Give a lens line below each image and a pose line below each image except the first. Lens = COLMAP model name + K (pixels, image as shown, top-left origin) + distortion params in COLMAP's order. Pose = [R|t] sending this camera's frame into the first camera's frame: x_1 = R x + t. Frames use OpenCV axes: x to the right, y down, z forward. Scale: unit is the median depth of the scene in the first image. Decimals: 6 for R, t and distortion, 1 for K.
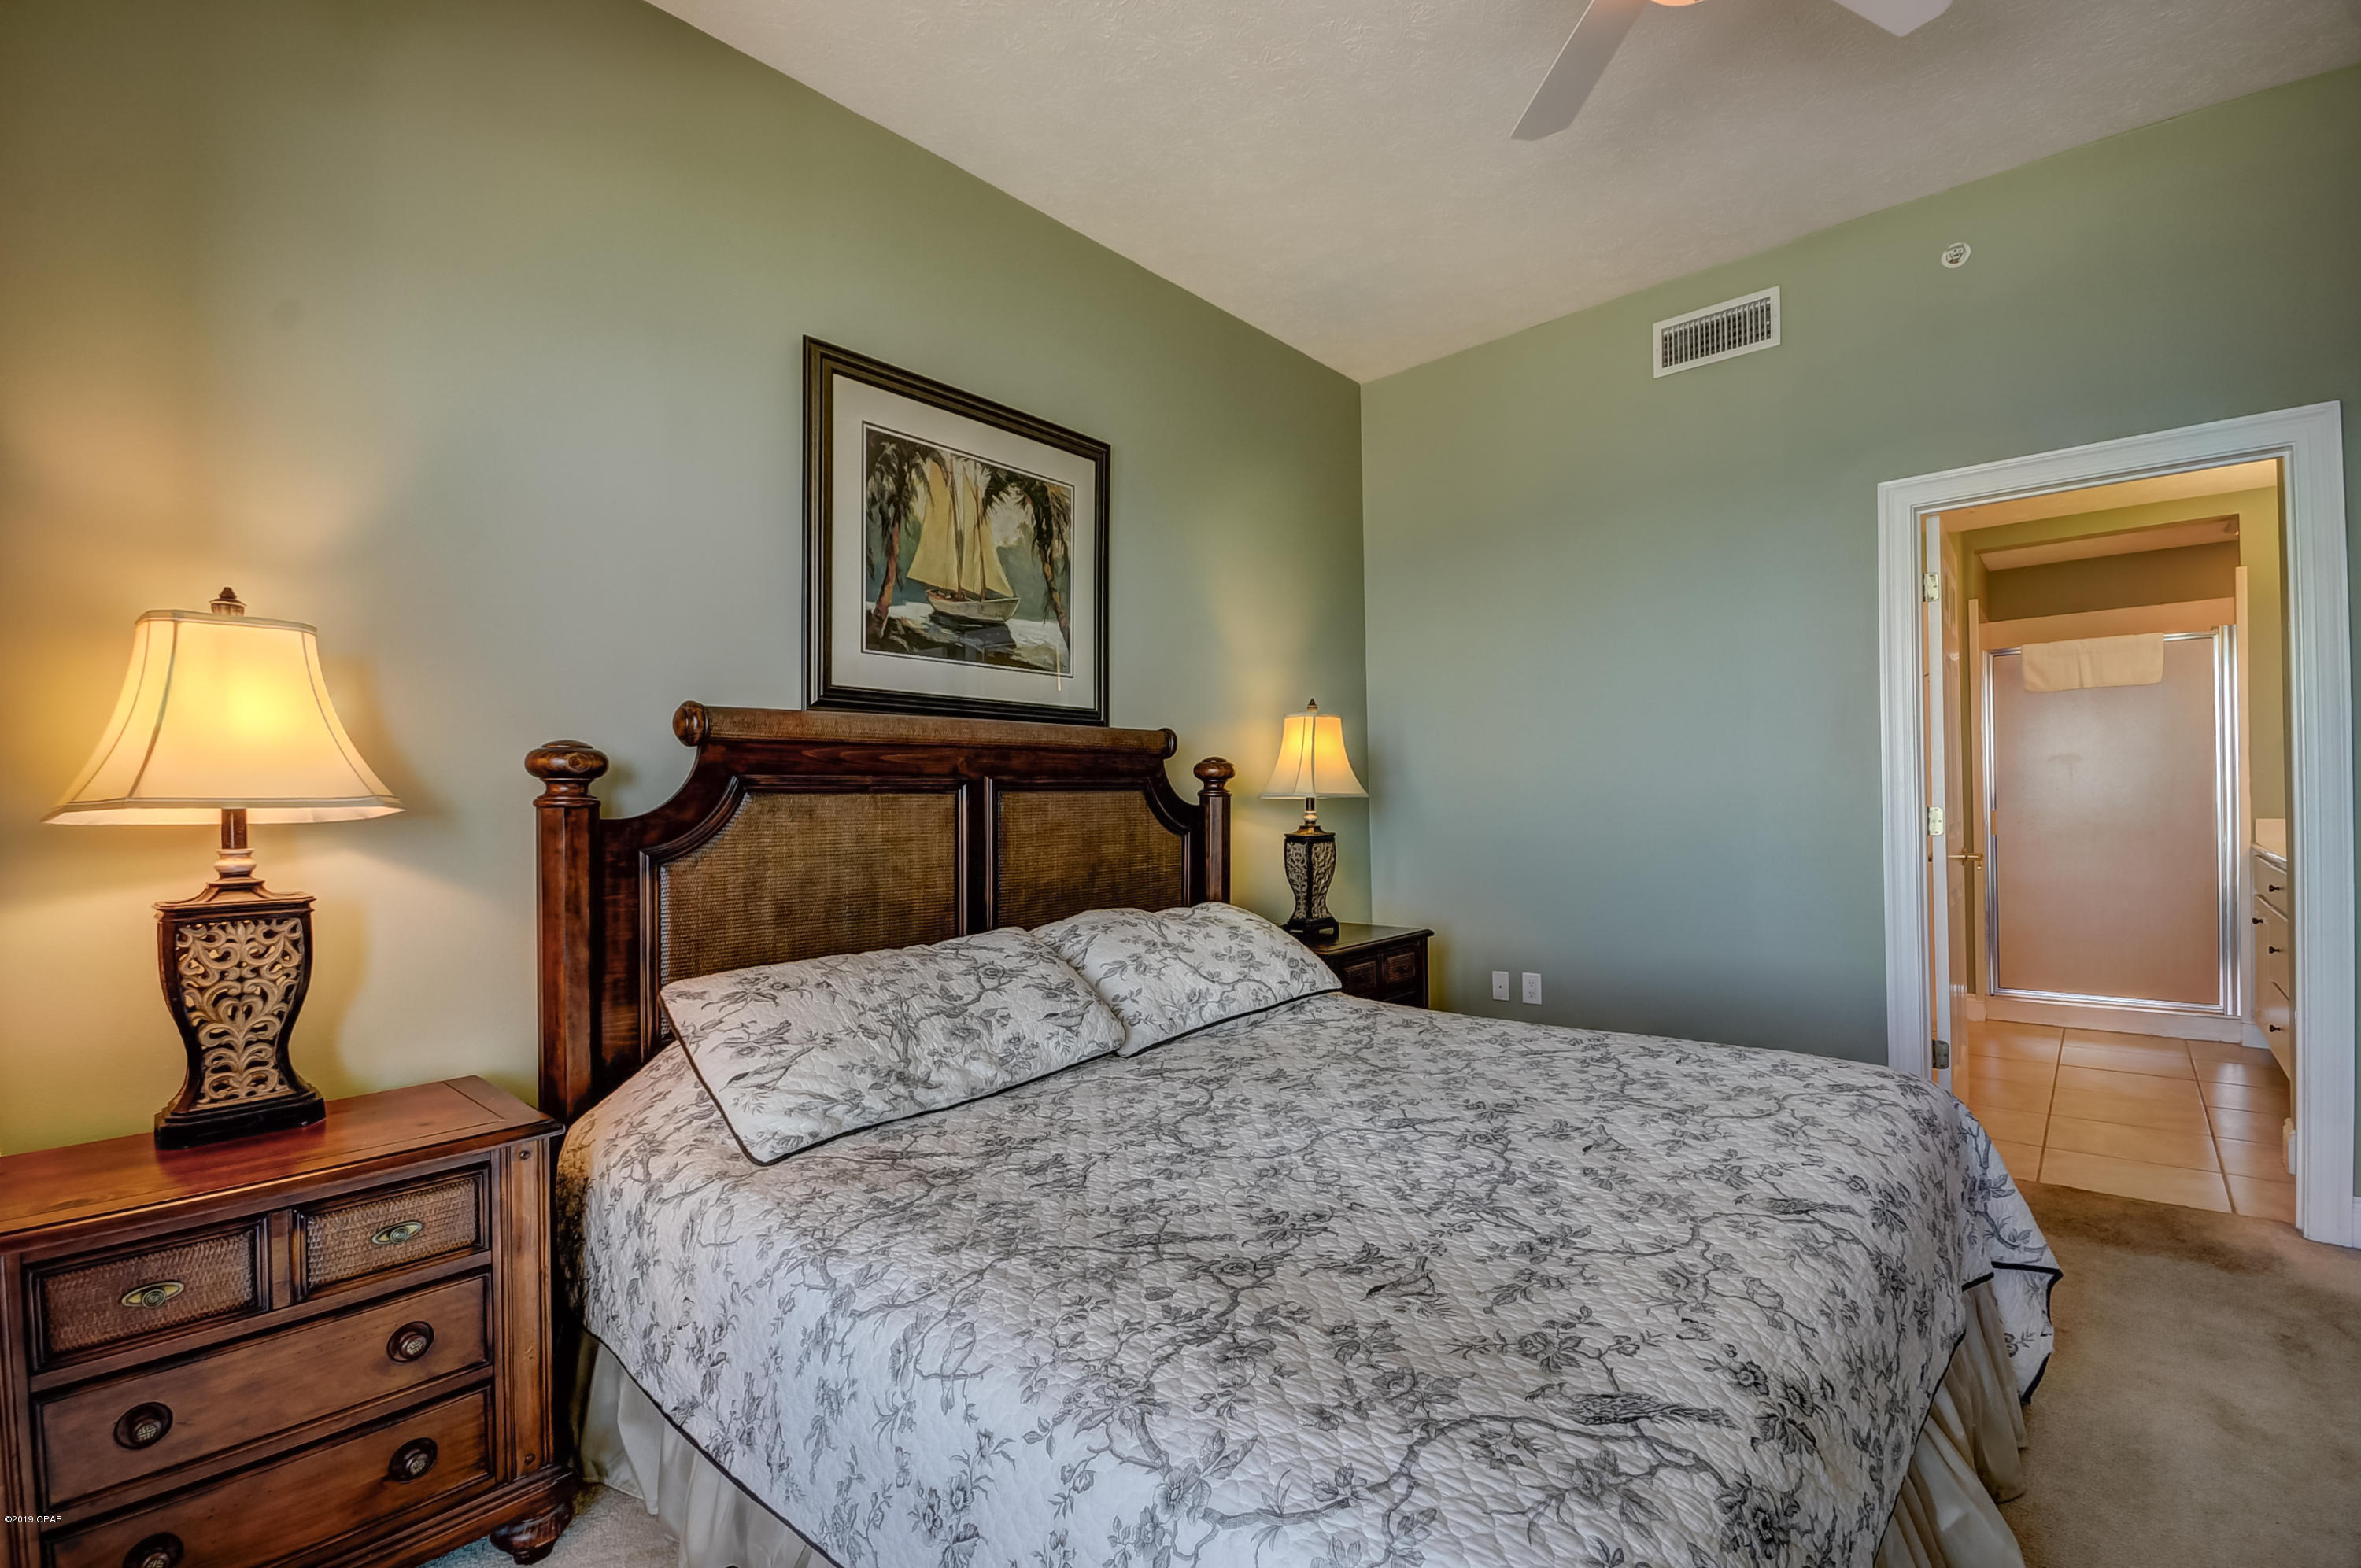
lens RADIAL K [[1044.6, 0, 1173.3], [0, 1044.6, 797.1], [0, 0, 1]] dist [-0.000793, -0.000102]
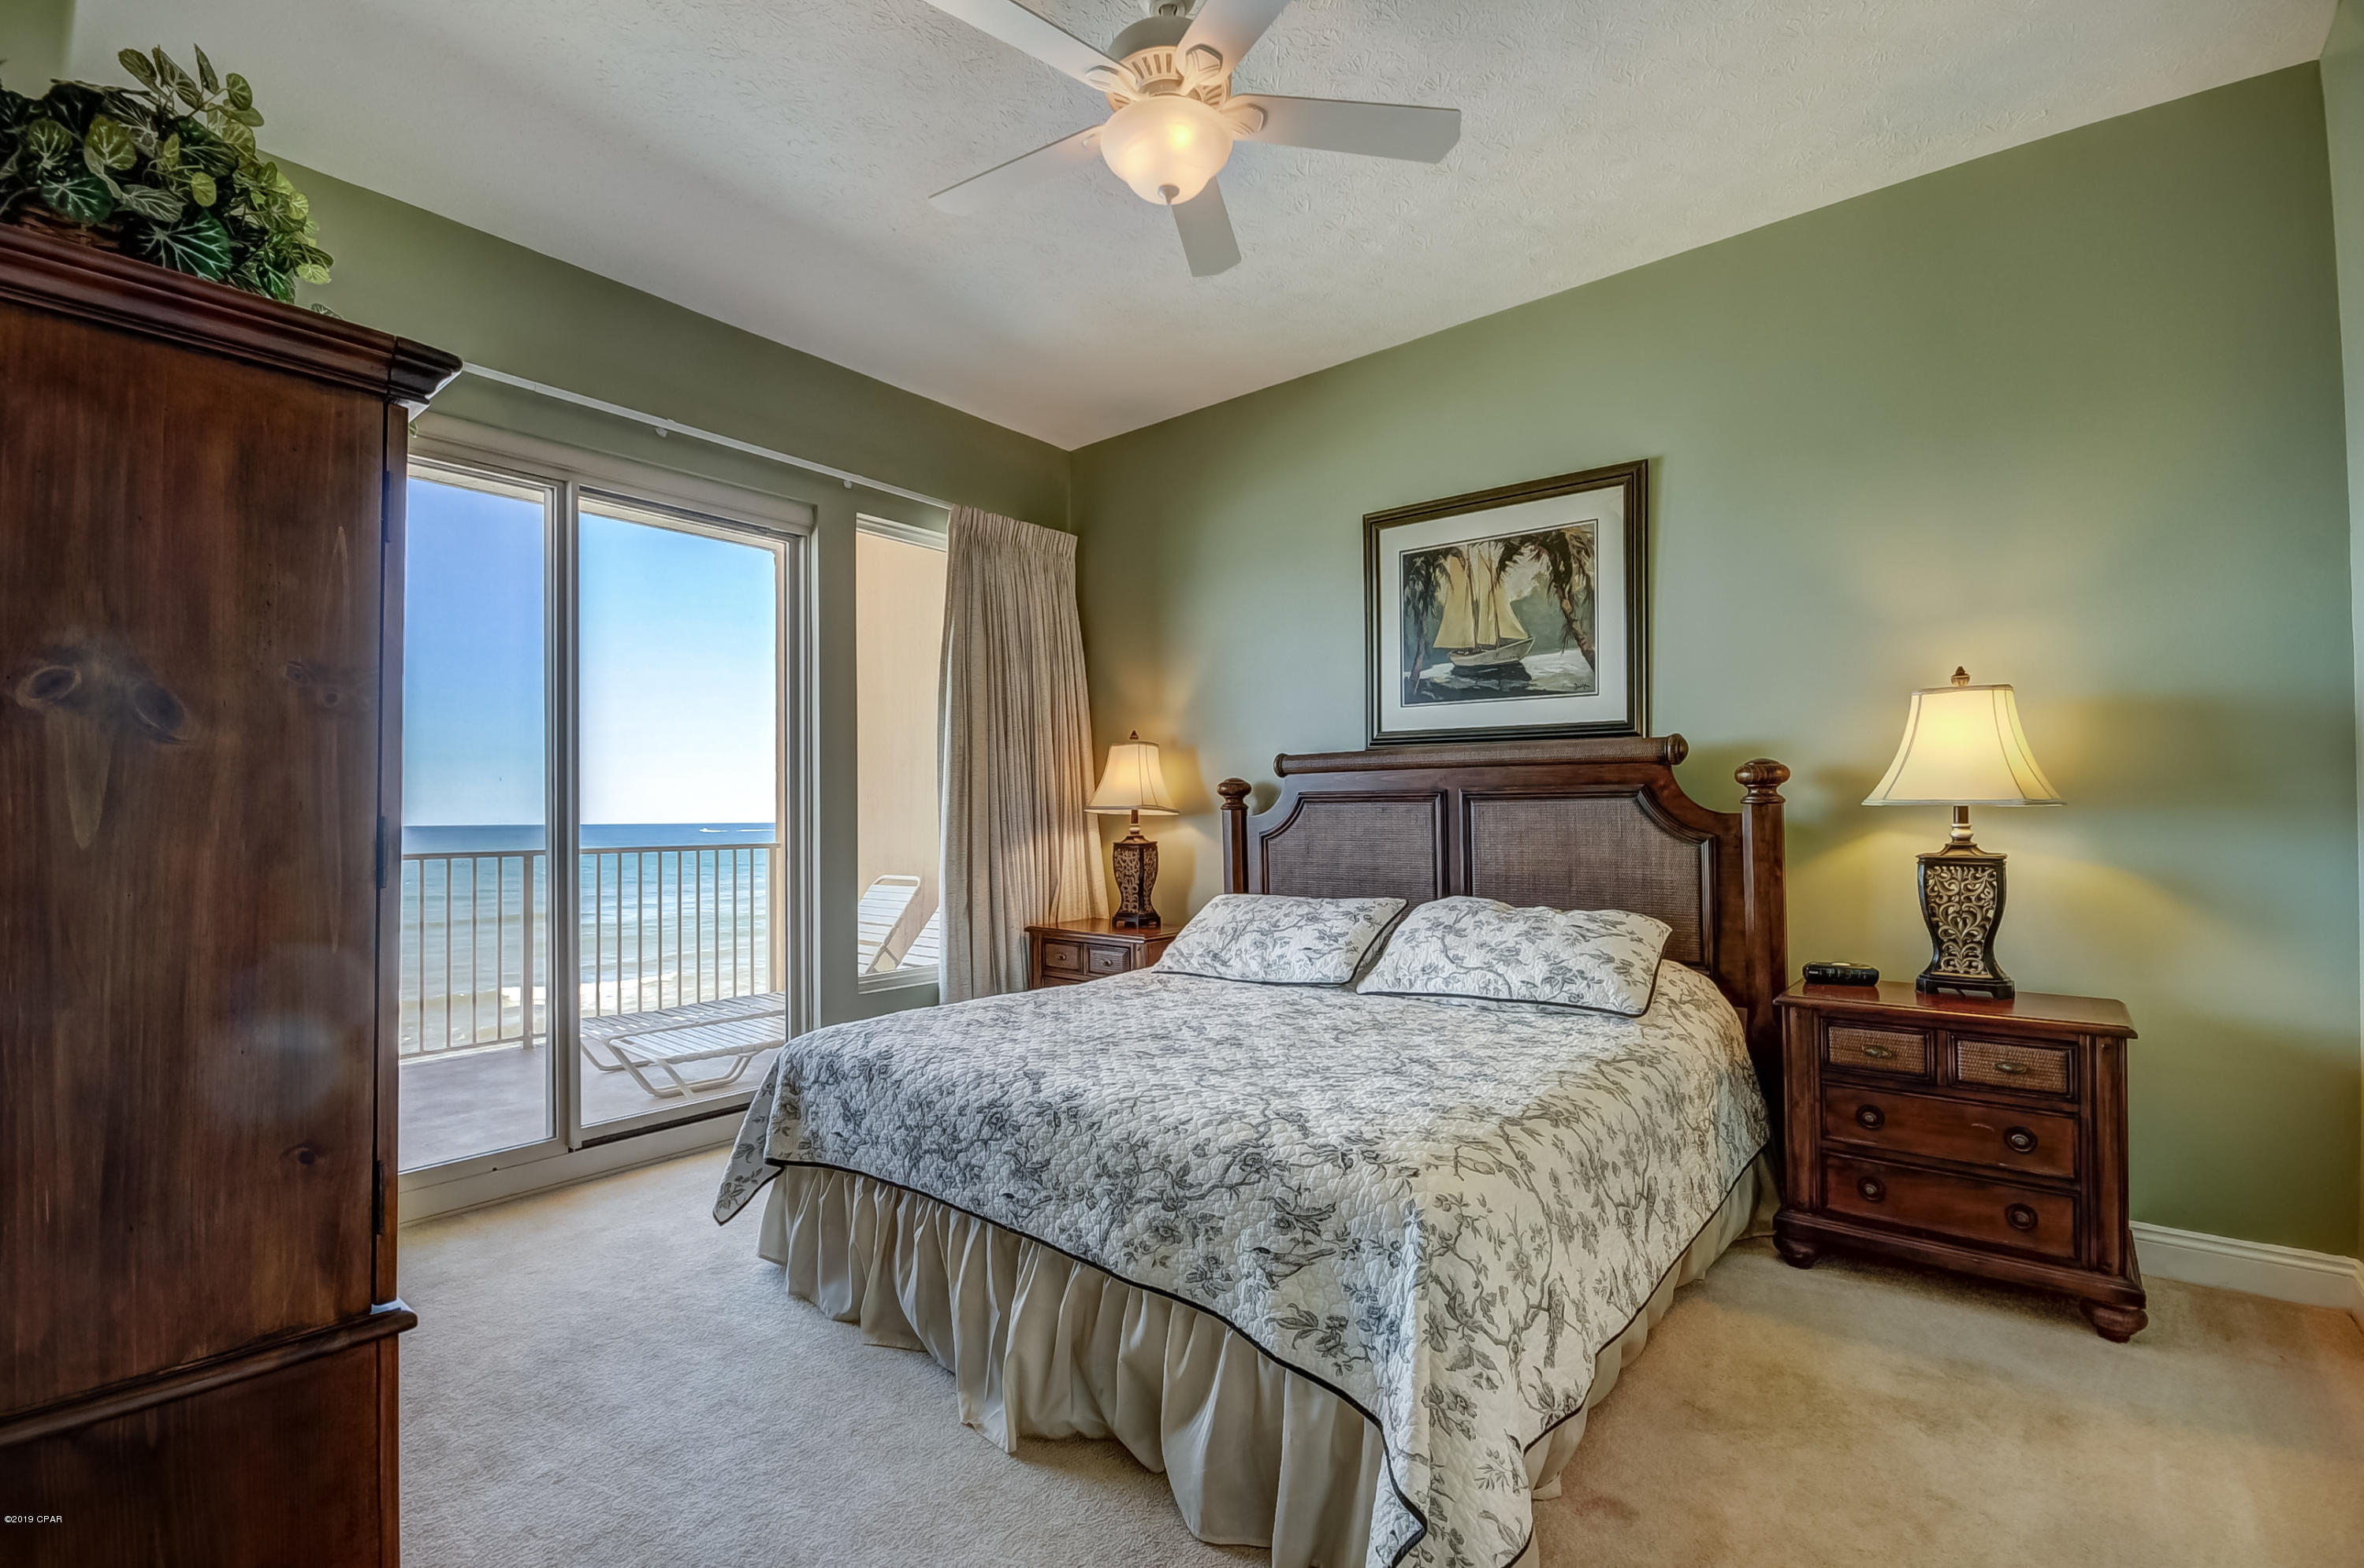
lens RADIAL K [[1035.4, 0, 1184.0], [0, 1035.4, 808.6], [0, 0, 1]] dist [-0.001020, -0.000234]
pose [[0.058917, 0.025516, -0.997937, 1.097409], [0.021131, 0.999417, 0.026802, -0.037035], [0.998039, -0.022667, 0.058343, 0.562766]]
